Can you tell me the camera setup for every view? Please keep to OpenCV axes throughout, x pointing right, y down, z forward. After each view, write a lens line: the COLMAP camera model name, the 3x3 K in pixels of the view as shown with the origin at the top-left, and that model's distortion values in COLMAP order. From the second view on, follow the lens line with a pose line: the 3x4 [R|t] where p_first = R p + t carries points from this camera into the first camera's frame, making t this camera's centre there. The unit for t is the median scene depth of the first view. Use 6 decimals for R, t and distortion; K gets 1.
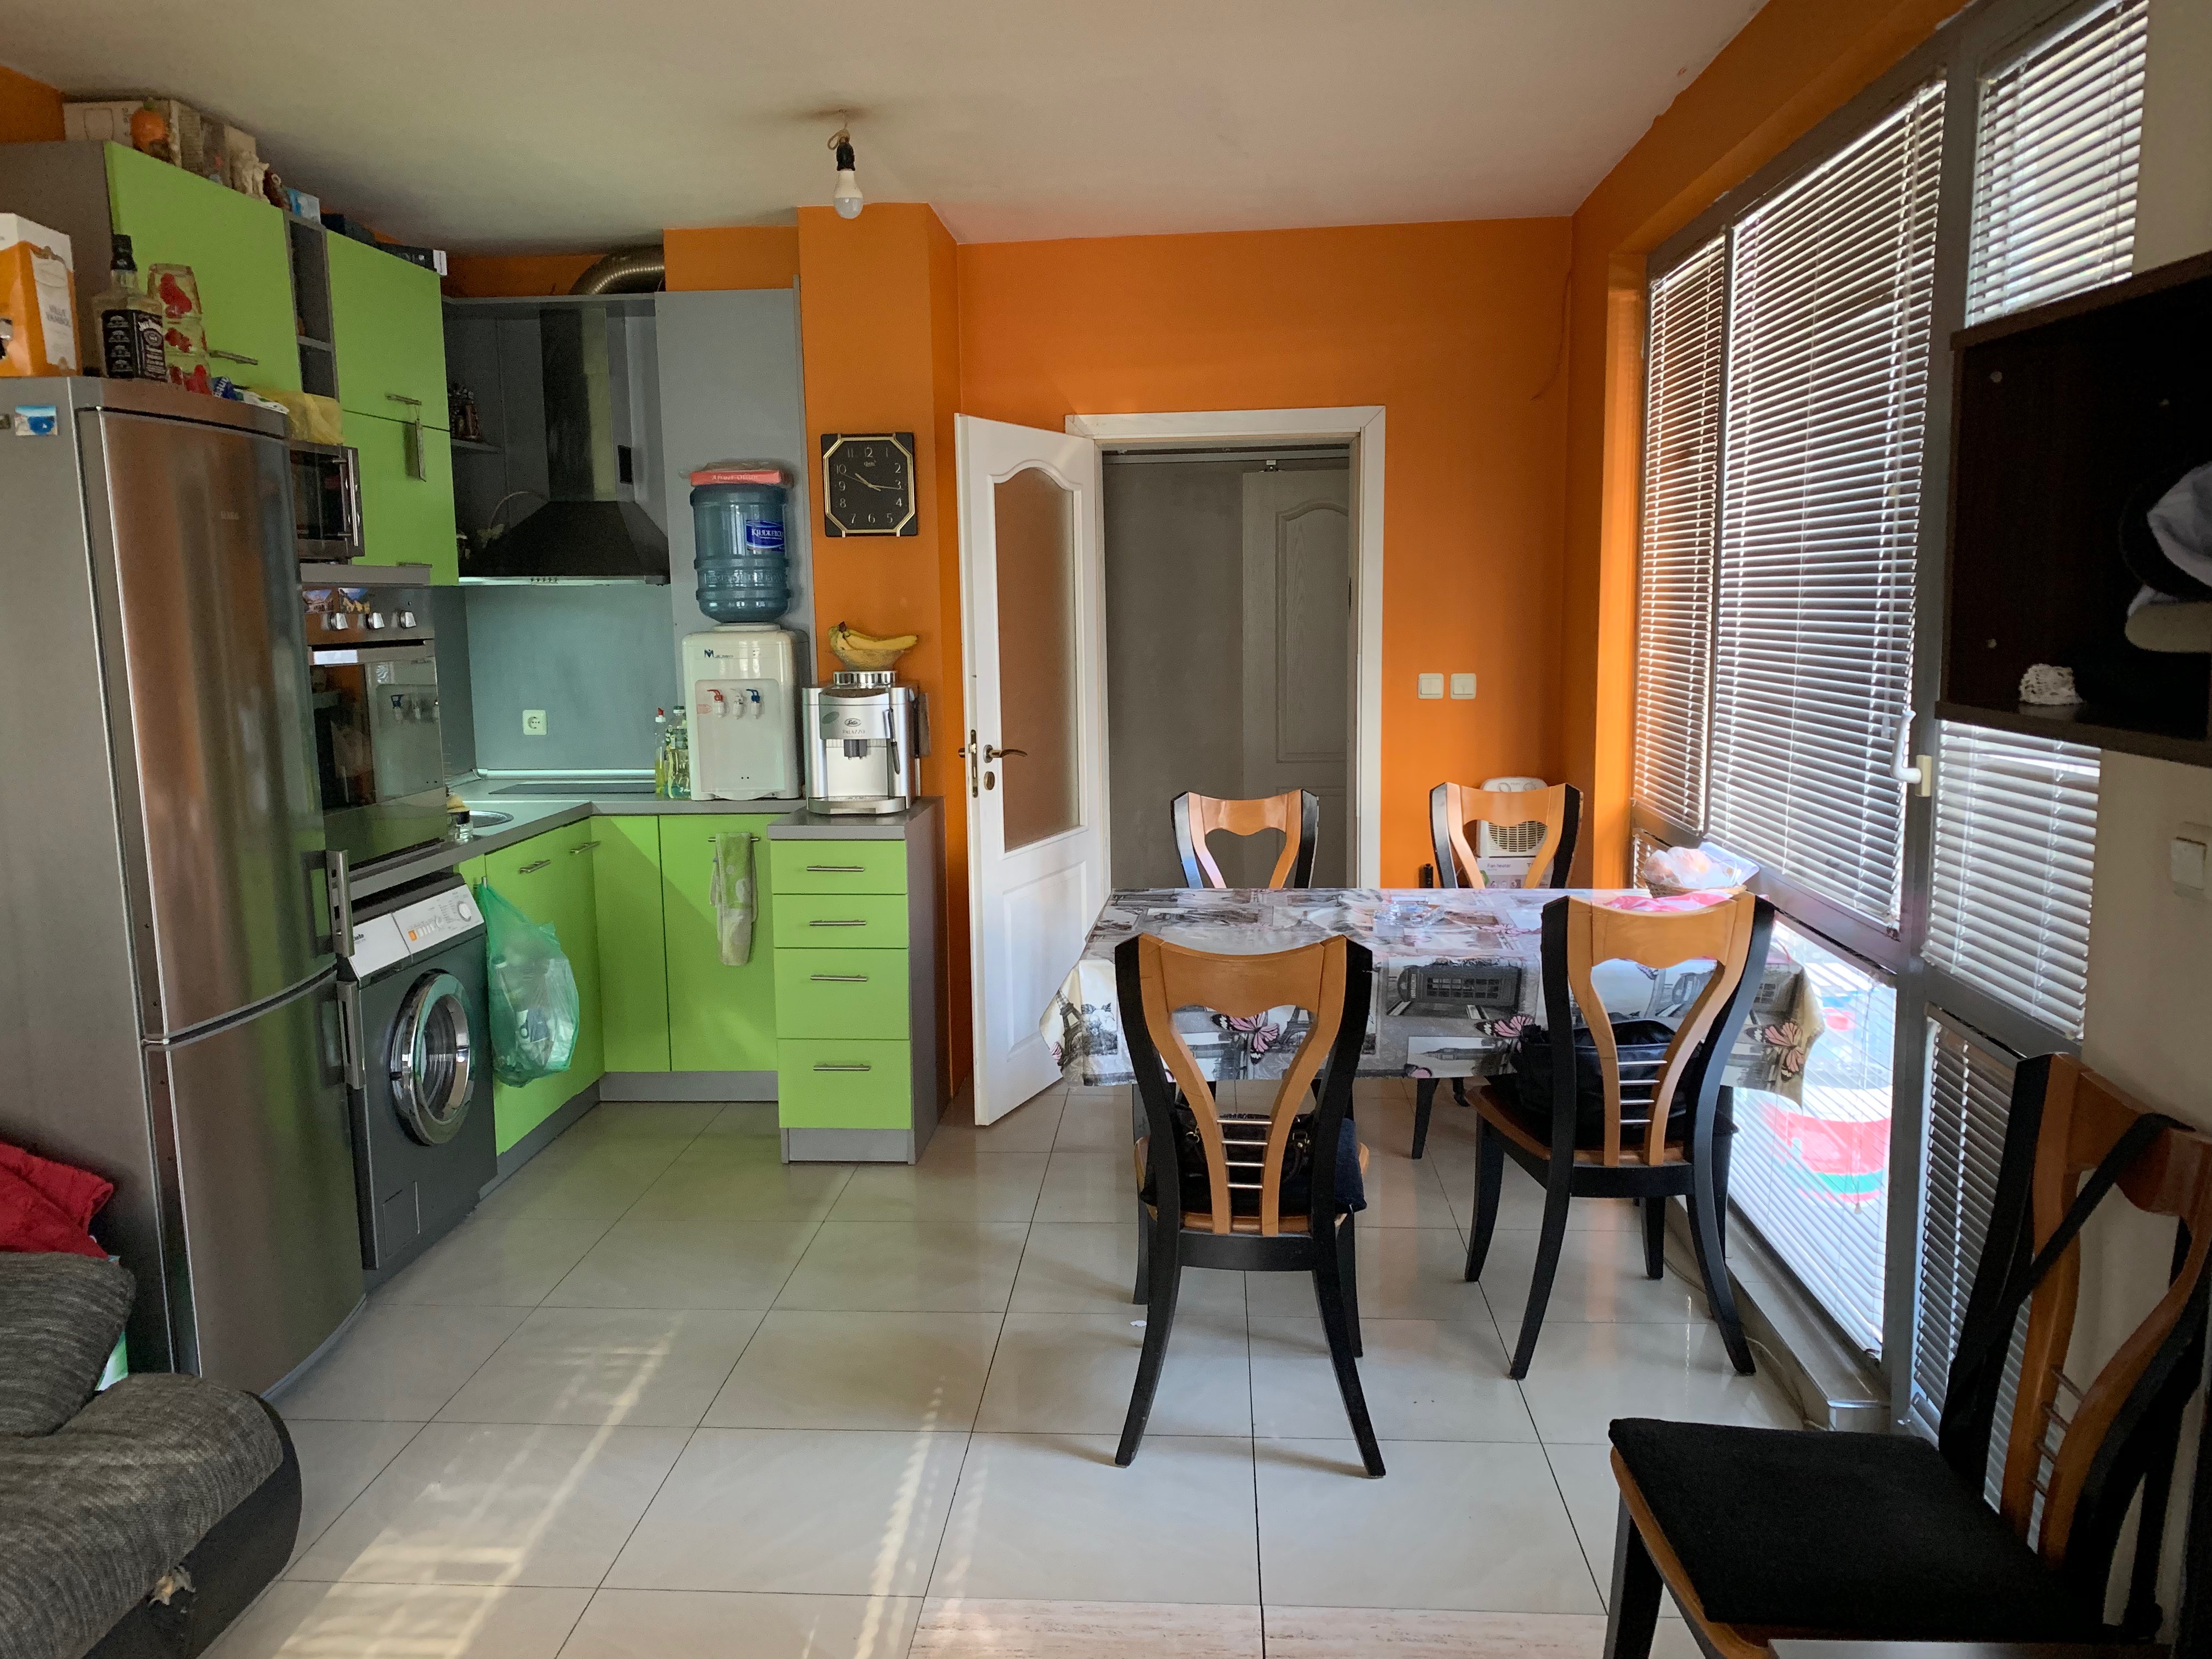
lens RADIAL K [[1684.1, 0, 1107.7], [0, 1684.1, 831.9], [0, 0, 1]] dist [0.026666, -0.021373]
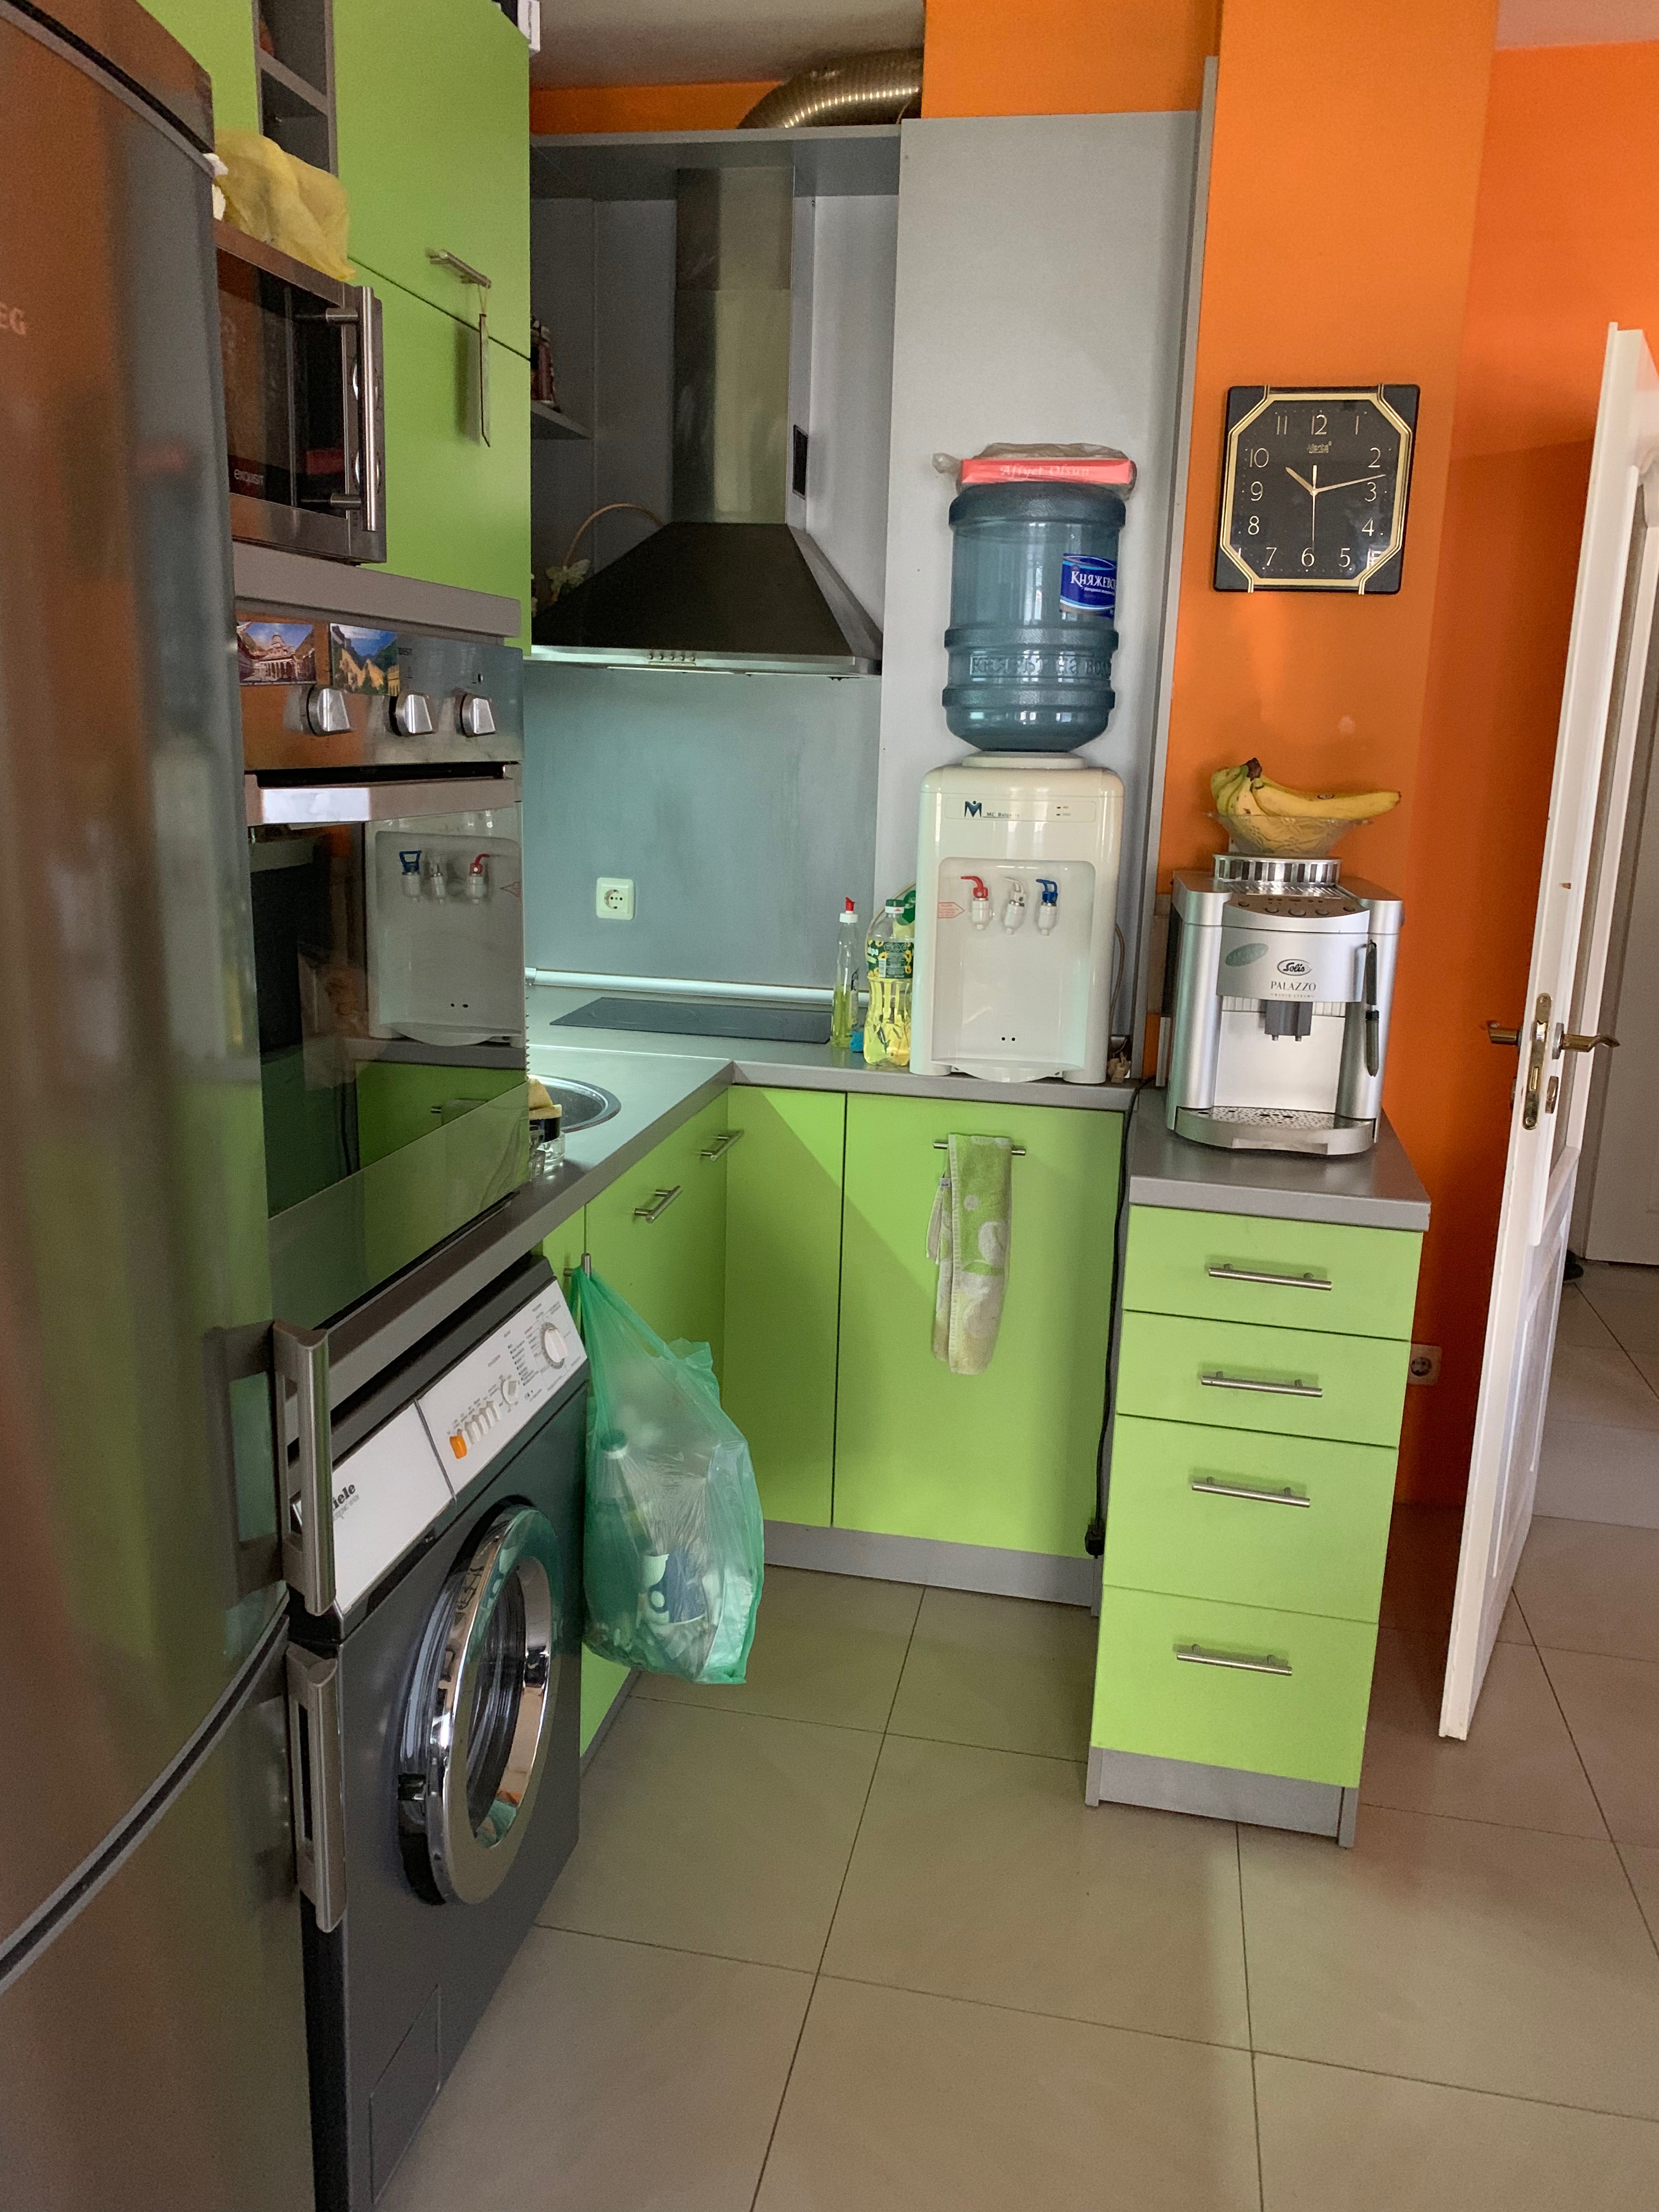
lens RADIAL K [[1684.1, 0, 825.5], [0, 1684.1, 1109.4], [0, 0, 1]] dist [0.026666, -0.021373]
pose [[0.989830, 0.074309, -0.121303, -0.224341], [-0.063773, 0.994028, 0.088547, -0.058521], [0.127159, -0.079910, 0.988658, 0.486933]]
